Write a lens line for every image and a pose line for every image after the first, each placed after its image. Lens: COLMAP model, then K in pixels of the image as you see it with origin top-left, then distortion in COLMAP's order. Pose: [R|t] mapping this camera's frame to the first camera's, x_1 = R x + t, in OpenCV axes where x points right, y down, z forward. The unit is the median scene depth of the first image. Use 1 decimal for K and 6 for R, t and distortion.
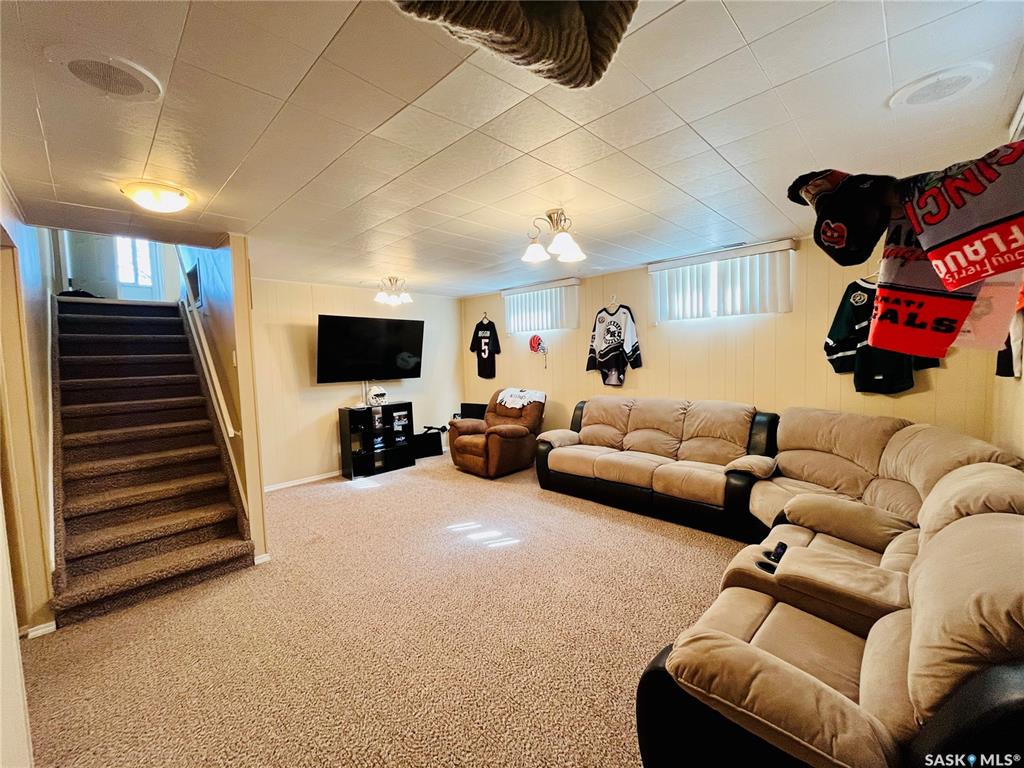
lens RADIAL K [[412.2, 0, 515.7], [0, 412.2, 380.8], [0, 0, 1]] dist [-0.007878, -0.000303]
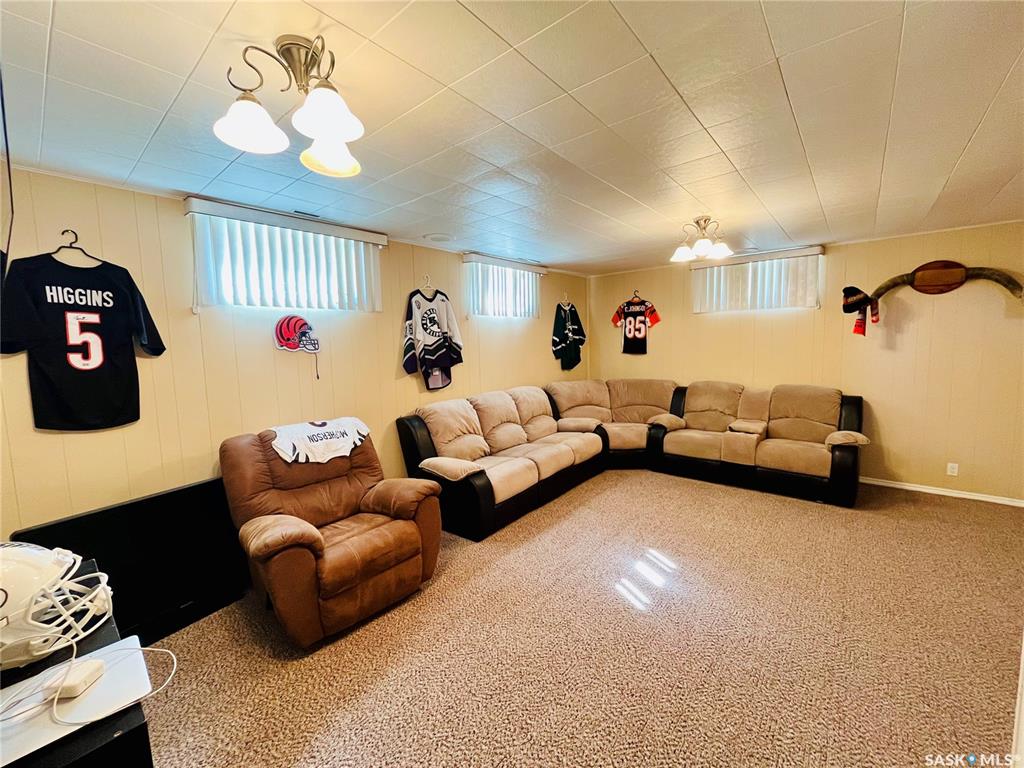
lens RADIAL K [[412.2, 0, 515.3], [0, 412.2, 379.6], [0, 0, 1]] dist [-0.007878, -0.000303]
pose [[-0.078810, -0.074426, 0.994108, -0.575616], [0.086905, 0.992900, 0.081225, -0.058613], [-0.993094, 0.092795, -0.071782, 0.901774]]
